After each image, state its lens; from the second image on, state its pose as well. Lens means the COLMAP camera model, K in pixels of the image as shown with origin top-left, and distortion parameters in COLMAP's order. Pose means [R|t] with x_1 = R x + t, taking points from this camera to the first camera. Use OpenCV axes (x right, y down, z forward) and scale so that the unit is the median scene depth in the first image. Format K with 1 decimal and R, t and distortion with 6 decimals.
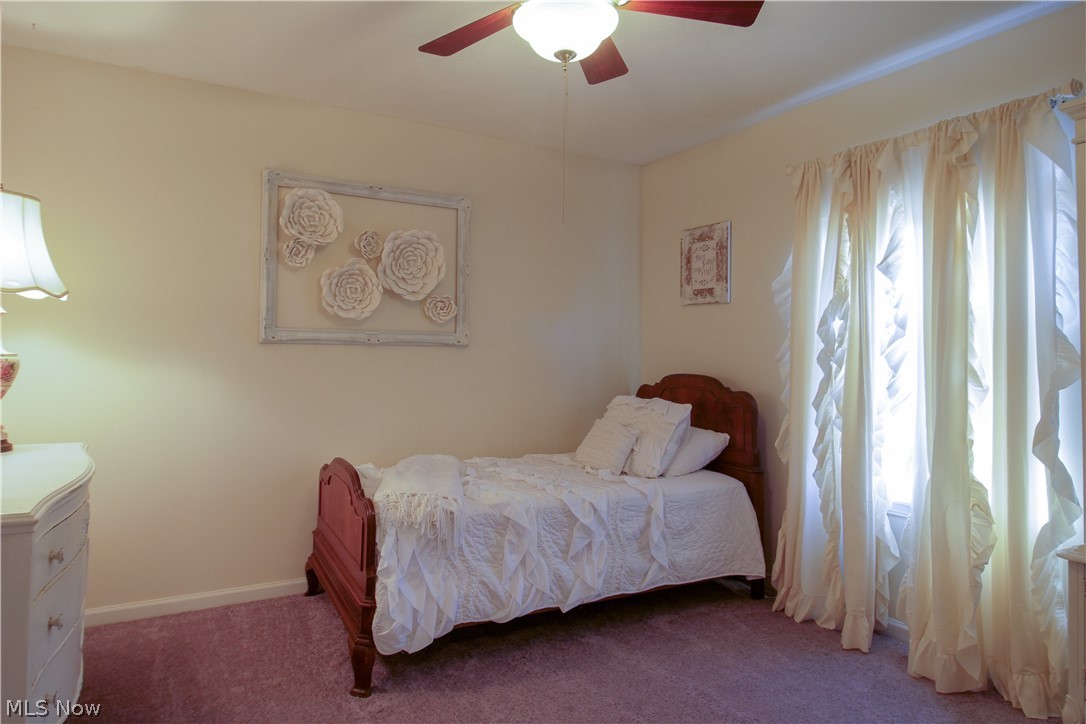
lens RADIAL K [[661.0, 0, 540.6], [0, 661.0, 362.0], [0, 0, 1]] dist [0.002576, -0.014286]
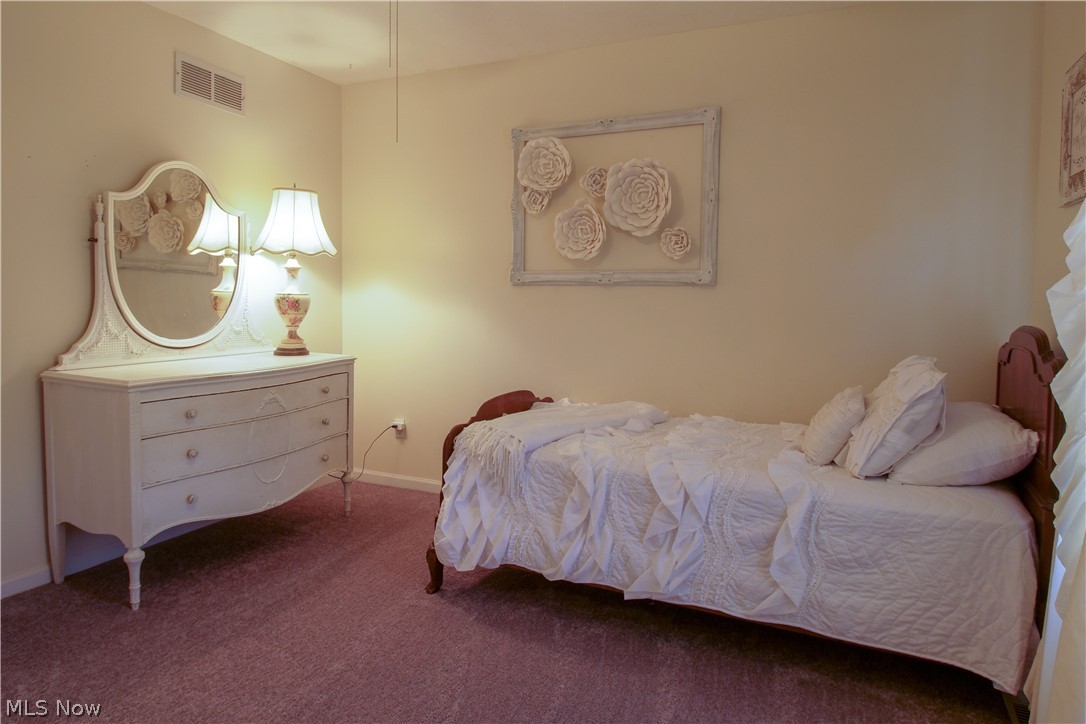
lens RADIAL K [[661.0, 0, 541.7], [0, 661.0, 360.4], [0, 0, 1]] dist [0.002576, -0.014286]
pose [[0.576804, 0.073367, -0.813581, 0.546334], [-0.011119, 0.996571, 0.081986, 0.006921], [0.816807, -0.038244, 0.575642, 0.377539]]
